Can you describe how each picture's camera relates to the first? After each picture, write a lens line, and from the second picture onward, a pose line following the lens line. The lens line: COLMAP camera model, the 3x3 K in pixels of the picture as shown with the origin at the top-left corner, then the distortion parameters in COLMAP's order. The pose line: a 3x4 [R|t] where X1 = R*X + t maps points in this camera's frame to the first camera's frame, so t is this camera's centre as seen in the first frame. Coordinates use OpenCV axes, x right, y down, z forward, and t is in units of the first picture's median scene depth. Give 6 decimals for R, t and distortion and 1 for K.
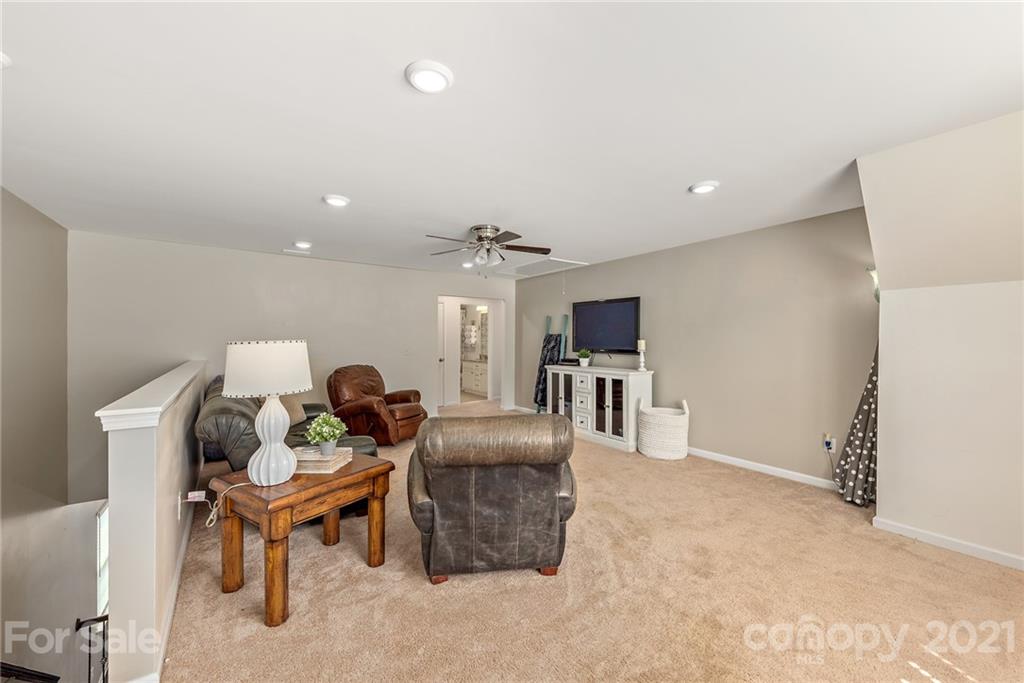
lens RADIAL K [[397.3, 0, 511.9], [0, 397.3, 340.8], [0, 0, 1]] dist [0.007204, -0.001148]
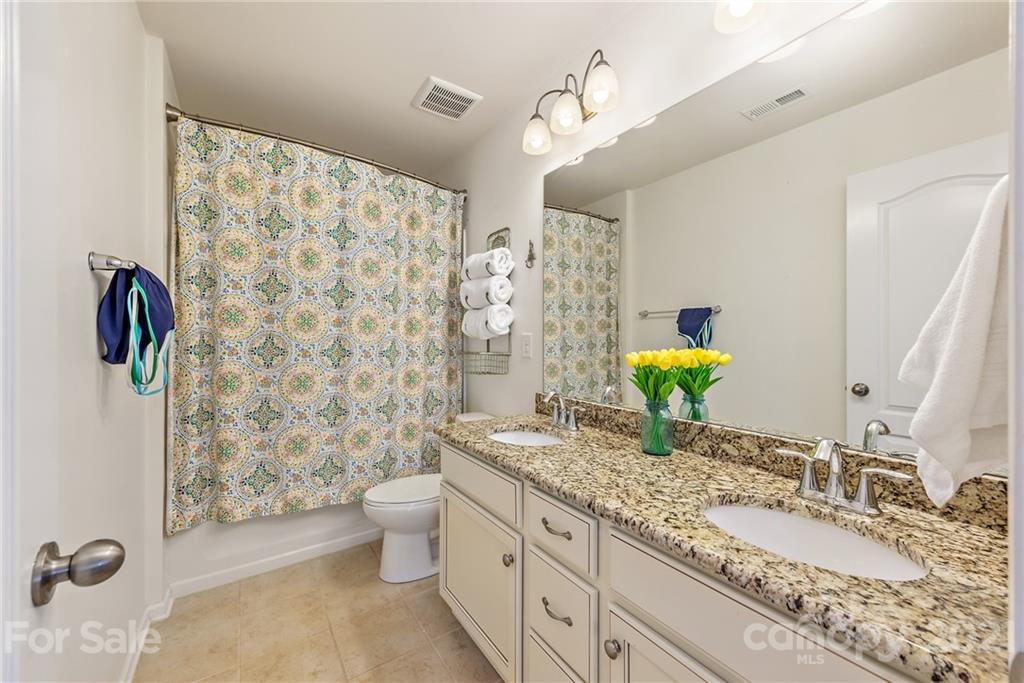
lens RADIAL K [[397.3, 0, 512.9], [0, 397.3, 340.7], [0, 0, 1]] dist [0.007204, -0.001148]
pose [[0.999727, -0.001967, -0.023287, -0.085914], [0.001896, 0.999993, -0.003070, 0.010692], [0.023293, 0.003025, 0.999724, 0.791918]]
